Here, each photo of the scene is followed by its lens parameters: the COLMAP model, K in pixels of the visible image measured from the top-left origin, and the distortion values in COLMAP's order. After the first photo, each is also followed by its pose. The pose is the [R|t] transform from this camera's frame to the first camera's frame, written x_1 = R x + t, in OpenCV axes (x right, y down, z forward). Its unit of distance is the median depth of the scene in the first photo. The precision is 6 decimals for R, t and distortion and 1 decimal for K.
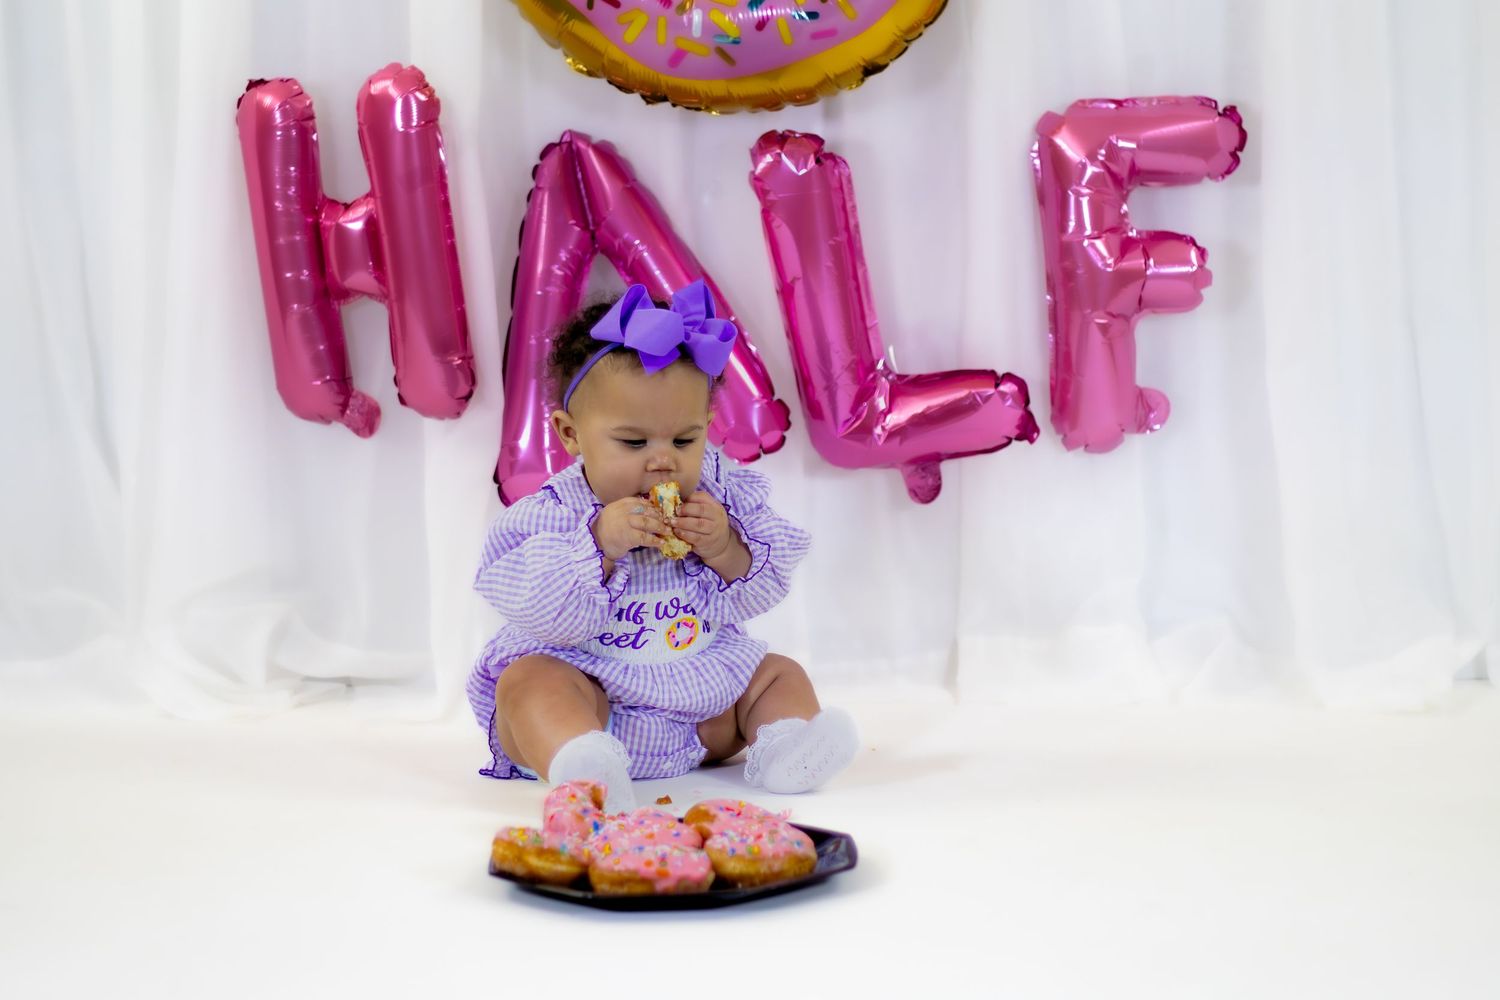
lens RADIAL K [[3415.3, 0, 750.0], [0, 3415.3, 500.0], [0, 0, 1]] dist [-0.361216, -0.210812]
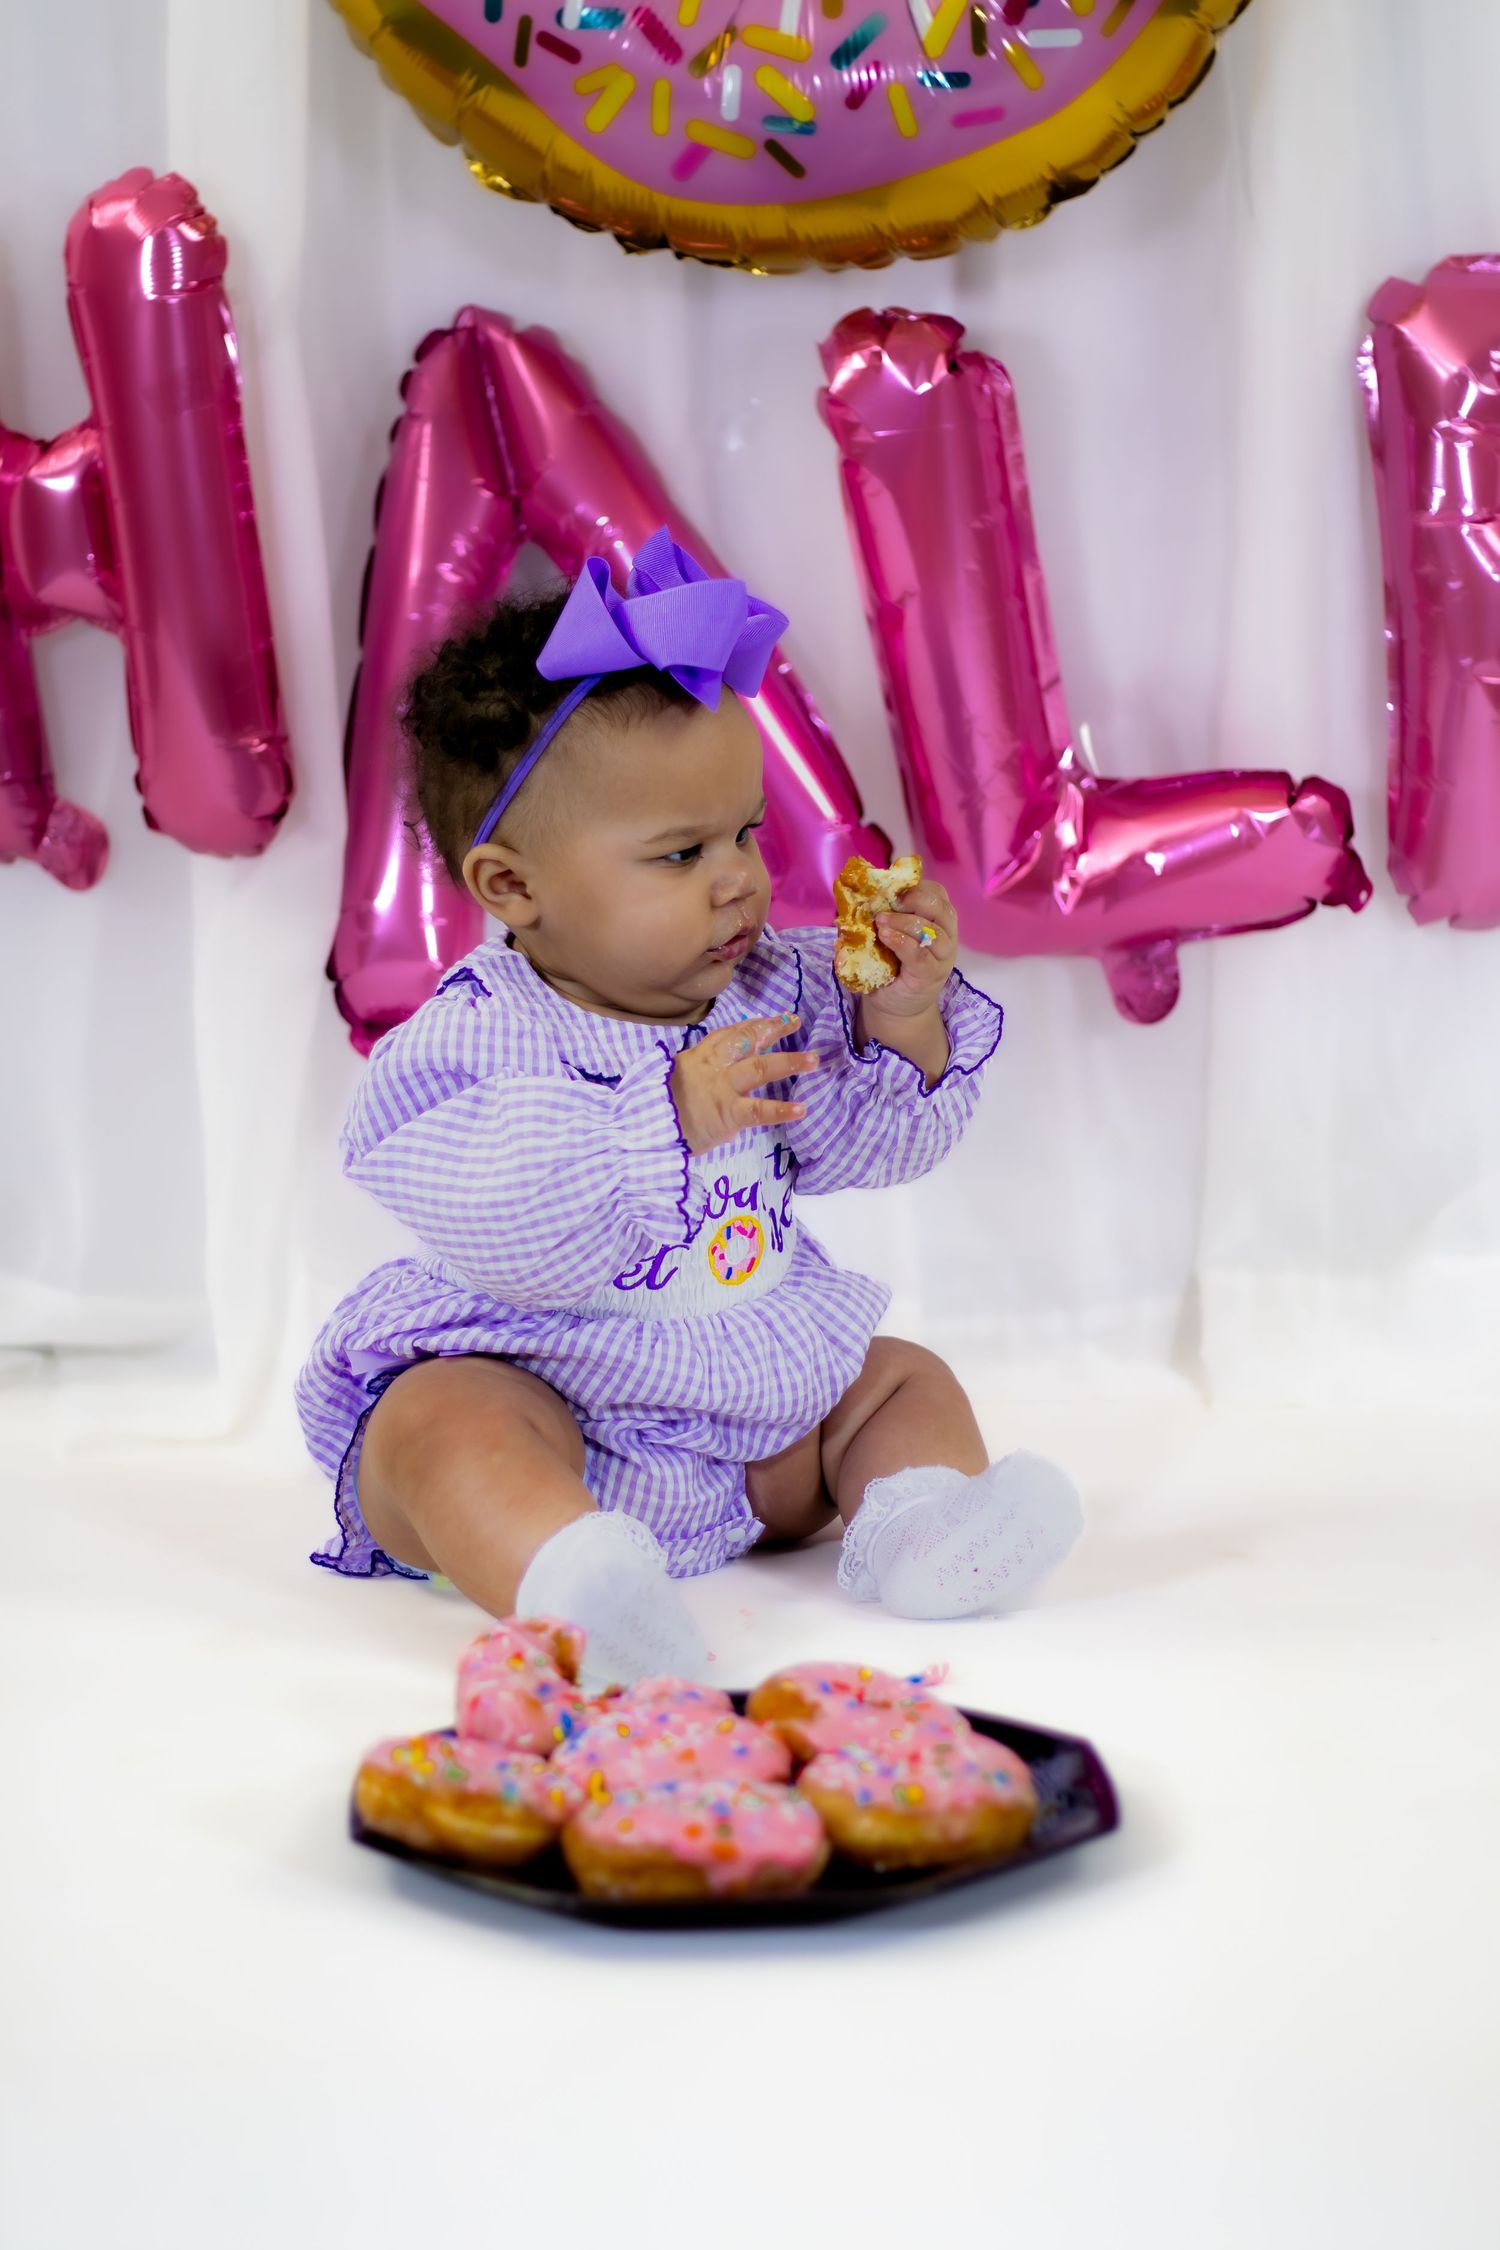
lens RADIAL K [[5032.4, 0, 750.0], [0, 5032.4, 1125.0], [0, 0, 1]] dist [-0.063528, -2.414599]
pose [[0.999680, 0.005196, 0.024753, -0.029388], [-0.006149, 0.999237, 0.038570, -0.013068], [-0.024533, -0.038710, 0.998949, 0.227814]]
